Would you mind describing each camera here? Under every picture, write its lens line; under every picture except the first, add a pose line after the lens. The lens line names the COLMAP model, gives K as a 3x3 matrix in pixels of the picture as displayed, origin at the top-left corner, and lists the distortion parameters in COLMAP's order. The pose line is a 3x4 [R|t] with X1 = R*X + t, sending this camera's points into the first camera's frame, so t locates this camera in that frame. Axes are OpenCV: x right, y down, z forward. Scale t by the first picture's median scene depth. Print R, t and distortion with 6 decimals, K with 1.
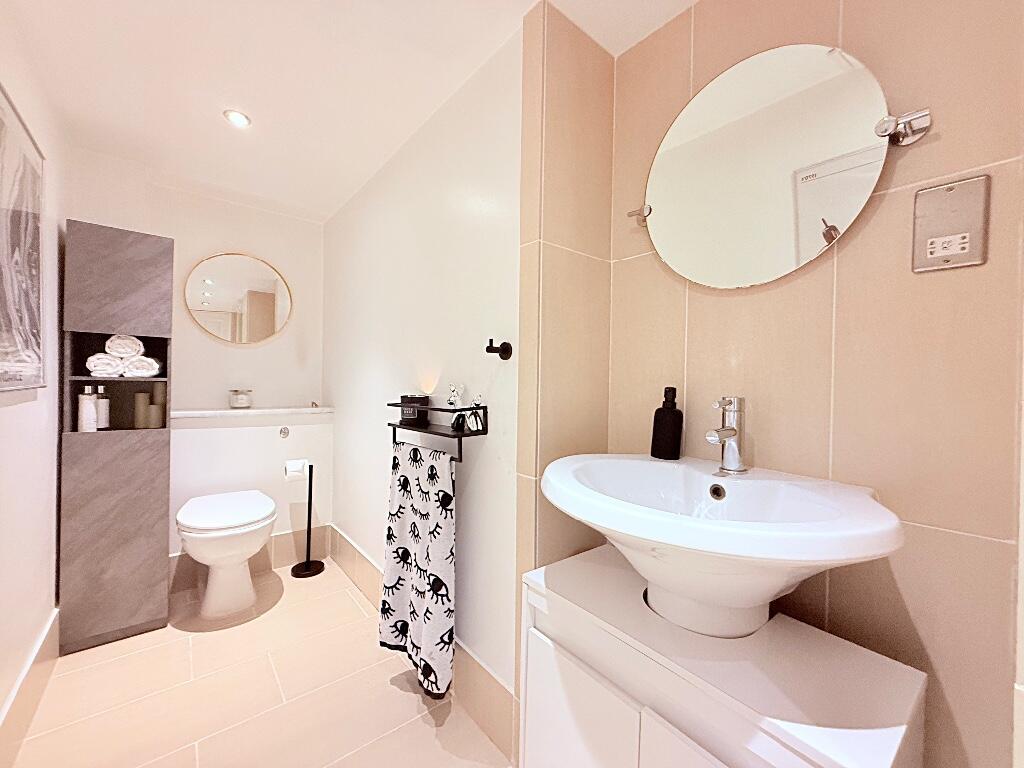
lens RADIAL K [[411.0, 0, 508.3], [0, 411.0, 382.2], [0, 0, 1]] dist [-0.001593, 0.000039]
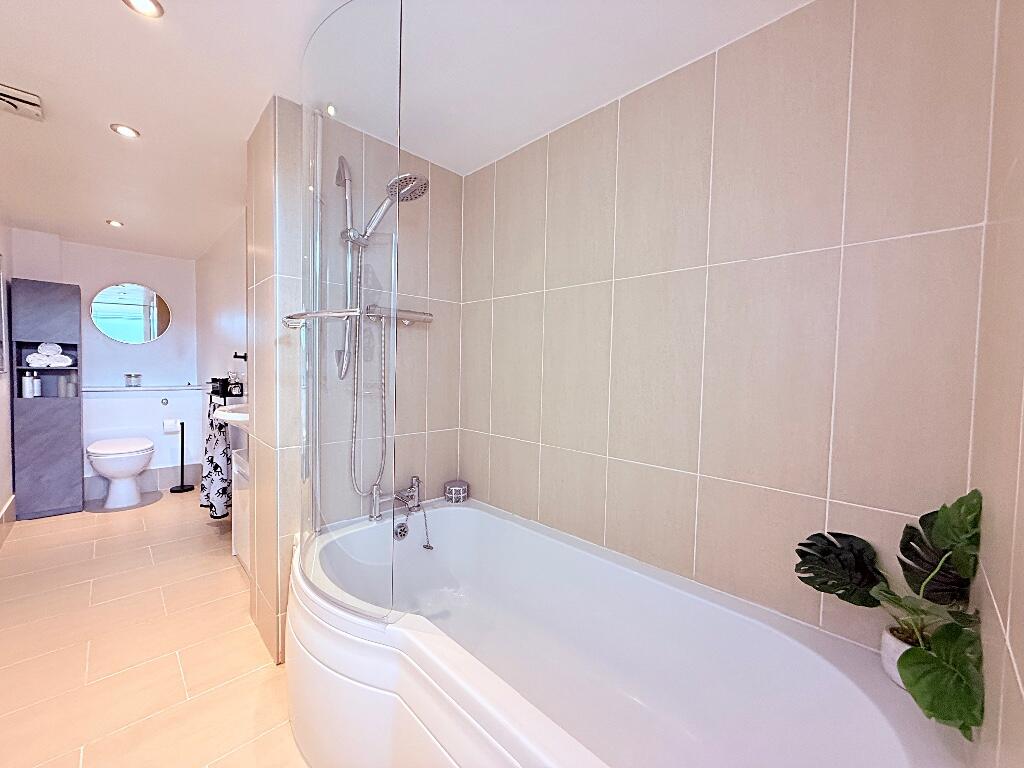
lens RADIAL K [[411.0, 0, 508.3], [0, 411.0, 382.2], [0, 0, 1]] dist [-0.001593, 0.000039]
pose [[0.995423, 0.003532, 0.095504, 0.848549], [-0.007126, 0.999278, 0.037315, -0.026322], [-0.095304, -0.037825, 0.994729, -0.935178]]
